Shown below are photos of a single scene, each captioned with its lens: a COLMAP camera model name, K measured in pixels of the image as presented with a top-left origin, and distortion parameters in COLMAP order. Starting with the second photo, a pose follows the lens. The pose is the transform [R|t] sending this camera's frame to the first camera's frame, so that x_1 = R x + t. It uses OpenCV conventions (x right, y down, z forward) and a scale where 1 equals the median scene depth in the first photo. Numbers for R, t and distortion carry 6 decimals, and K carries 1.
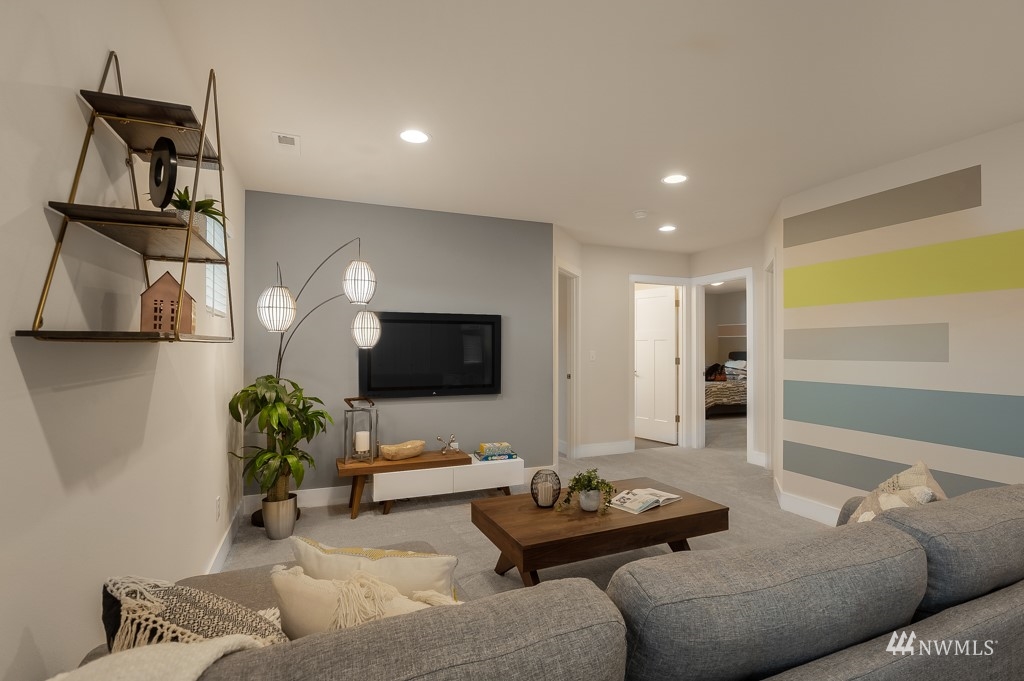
lens RADIAL K [[484.6, 0, 513.9], [0, 484.6, 342.6], [0, 0, 1]] dist [-0.005845, 0.000437]
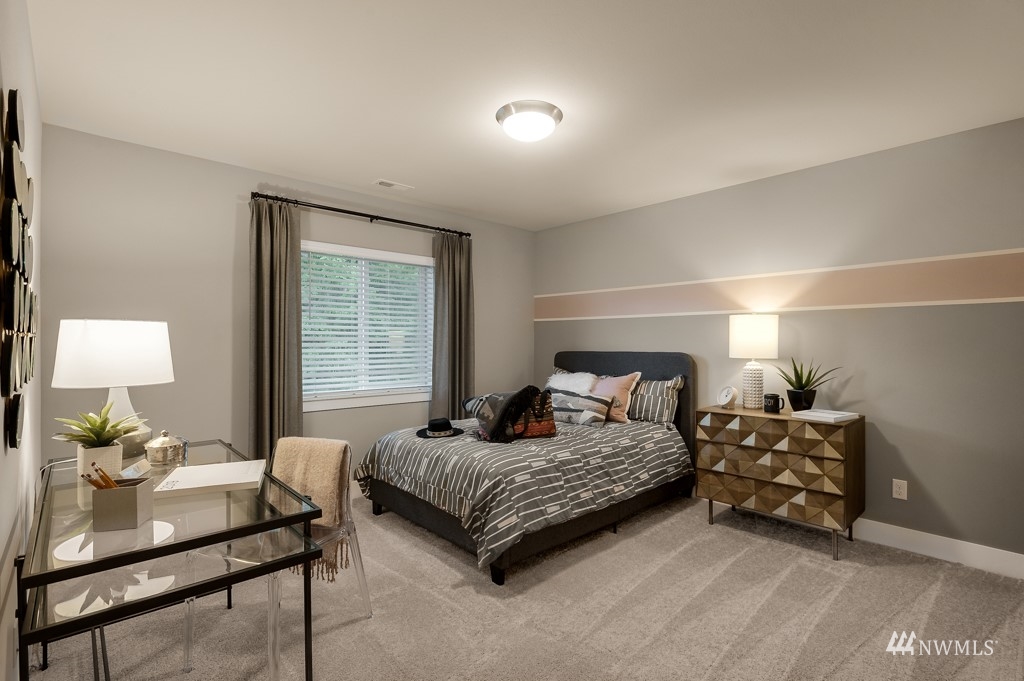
lens RADIAL K [[484.6, 0, 511.4], [0, 484.6, 340.1], [0, 0, 1]] dist [-0.005845, 0.000437]
pose [[0.938723, 0.002477, 0.344664, 0.273547], [-0.004804, 0.999971, 0.005898, 0.005767], [-0.344639, -0.007192, 0.938708, 0.648136]]
